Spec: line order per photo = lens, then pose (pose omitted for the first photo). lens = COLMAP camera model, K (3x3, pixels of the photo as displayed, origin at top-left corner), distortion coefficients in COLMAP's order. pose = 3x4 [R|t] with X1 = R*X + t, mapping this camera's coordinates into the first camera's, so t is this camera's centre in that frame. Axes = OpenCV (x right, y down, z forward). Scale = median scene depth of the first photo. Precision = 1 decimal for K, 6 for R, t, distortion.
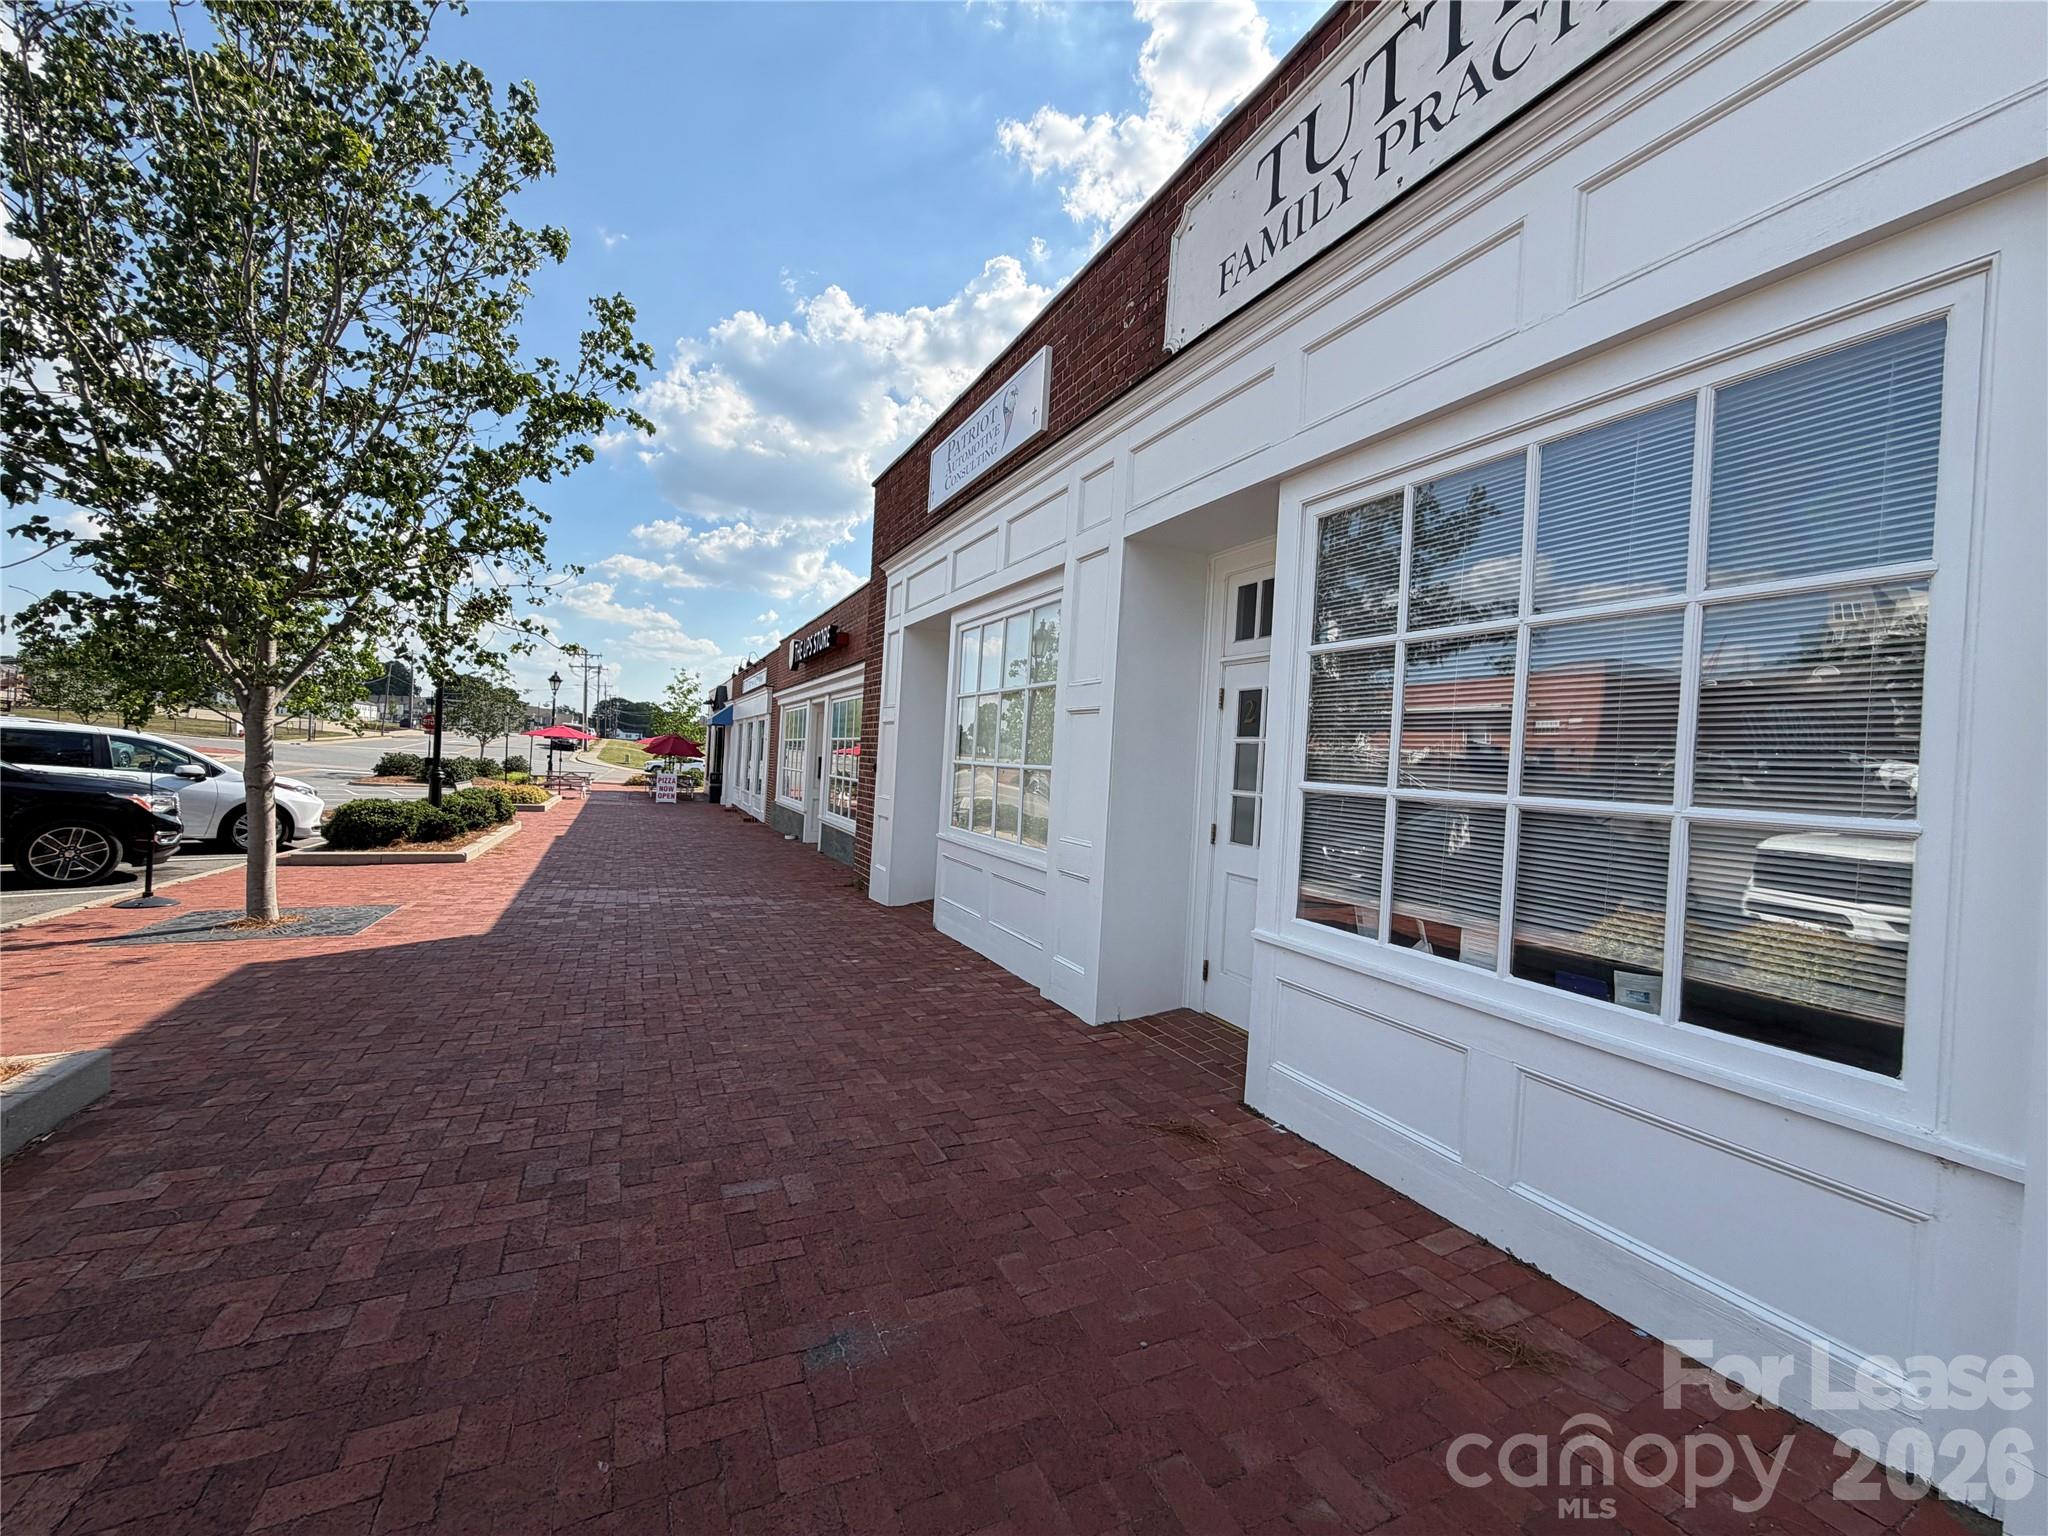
lens RADIAL K [[819.2, 0, 1026.8], [0, 819.2, 768.1], [0, 0, 1]] dist [-0.000465, 0.000179]
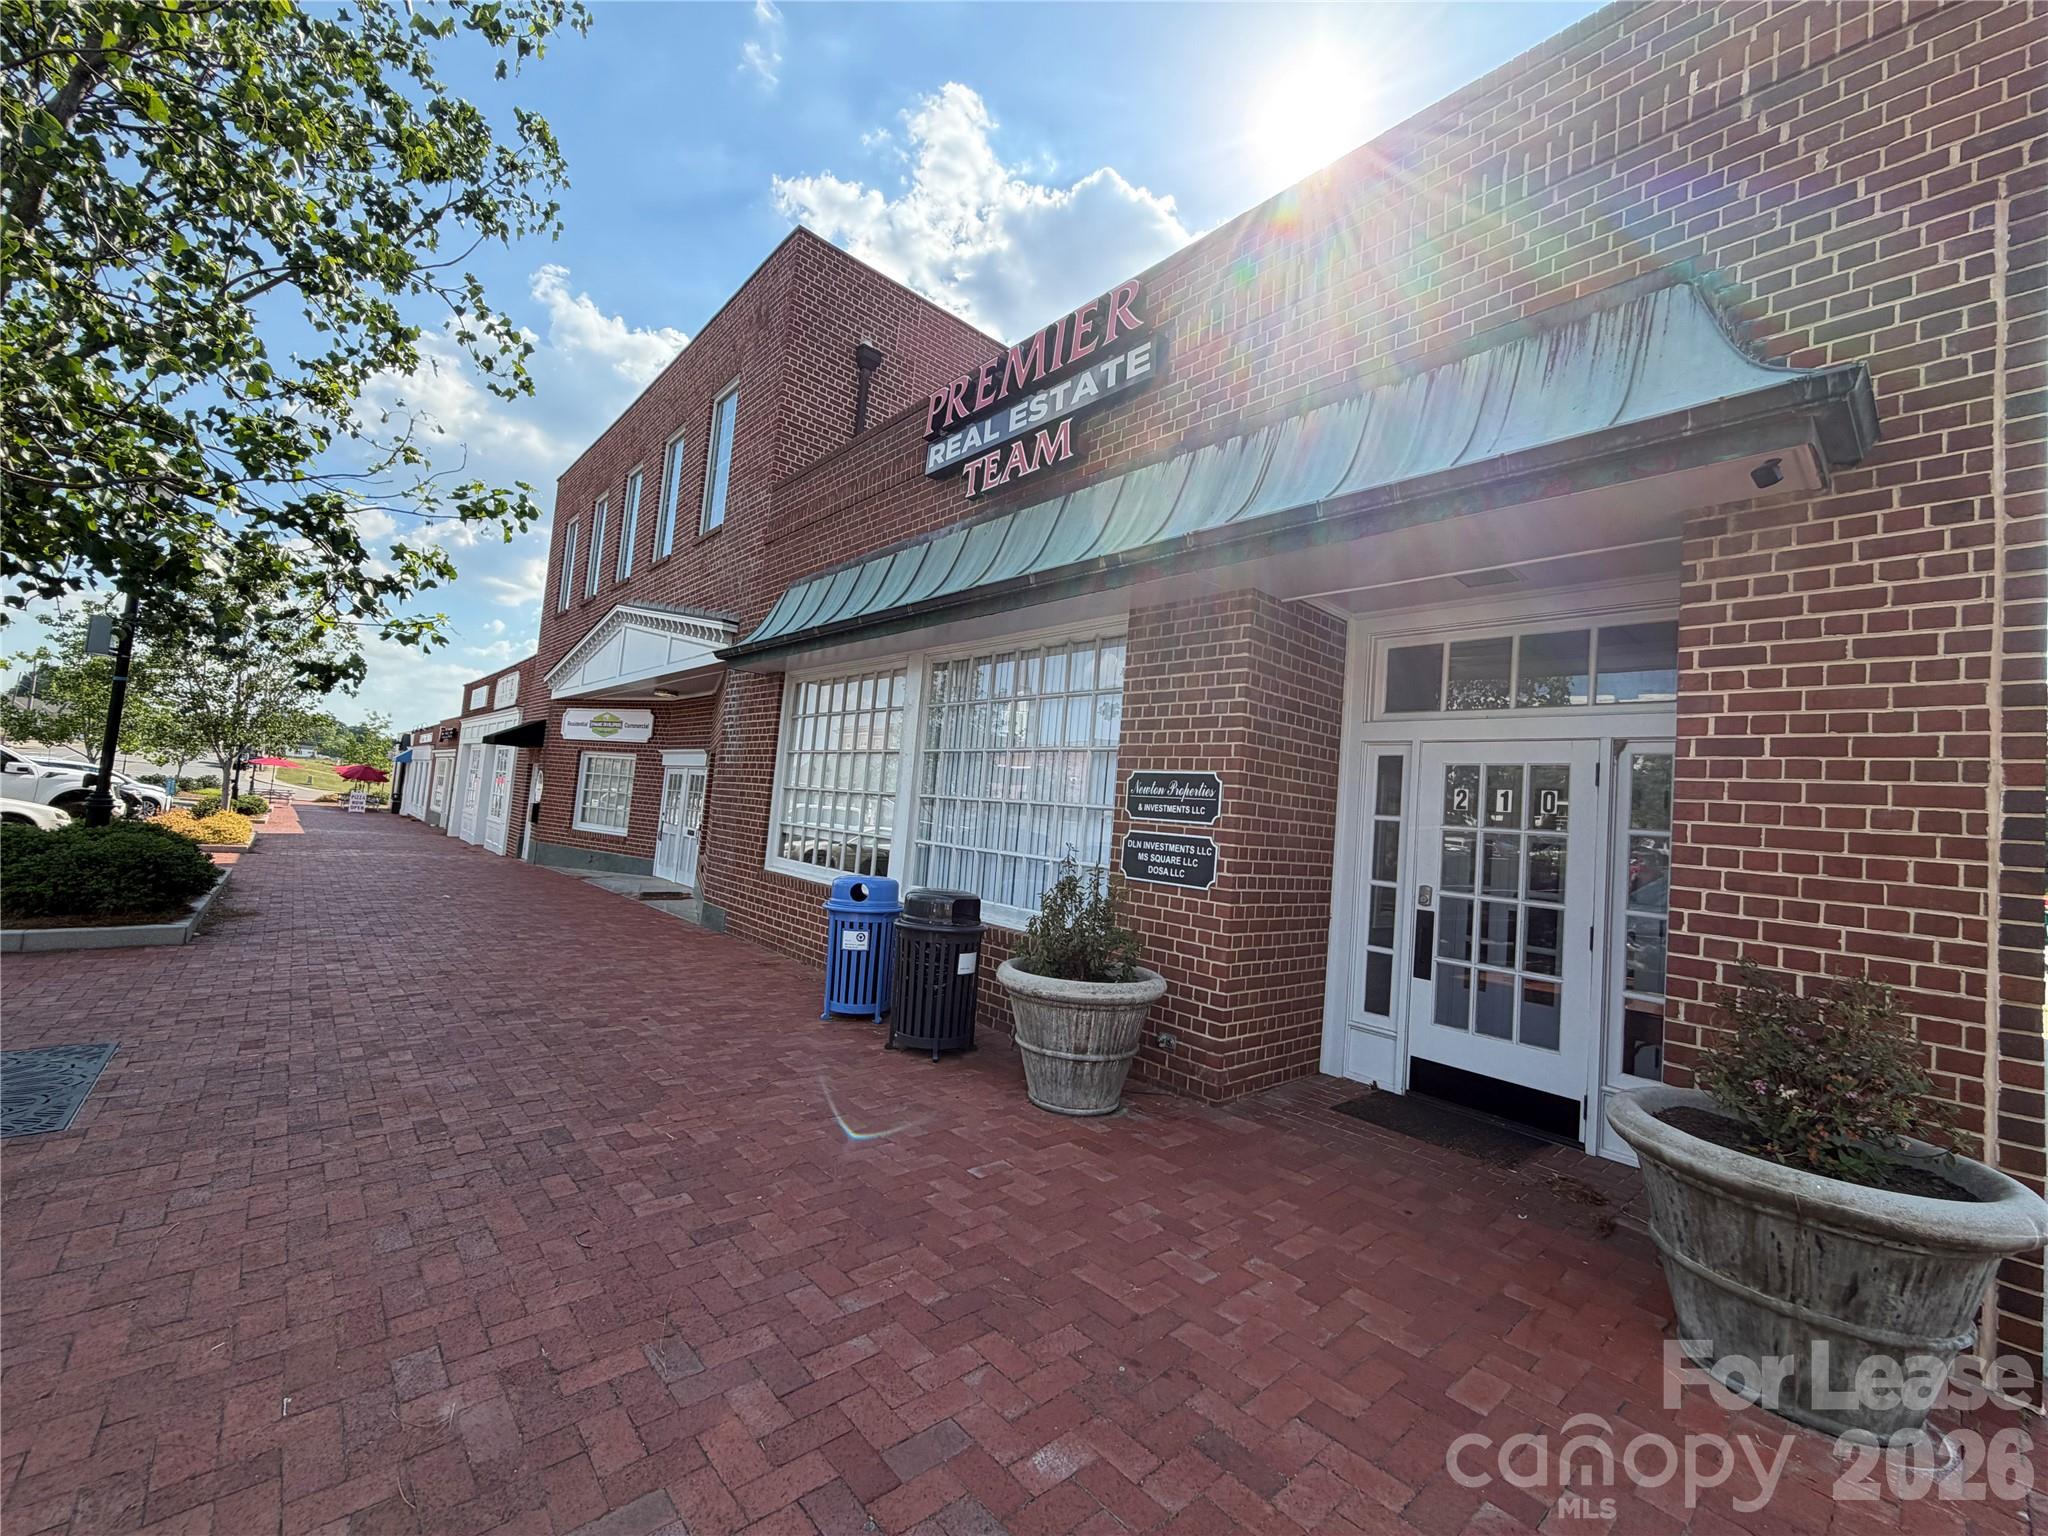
lens RADIAL K [[819.2, 0, 1020.5], [0, 819.2, 764.1], [0, 0, 1]] dist [-0.000465, 0.000179]
pose [[0.962354, 0.039823, 0.268867, 0.284656], [-0.026141, 0.998184, -0.054279, 0.003359], [-0.270540, 0.045207, 0.961647, -0.683573]]
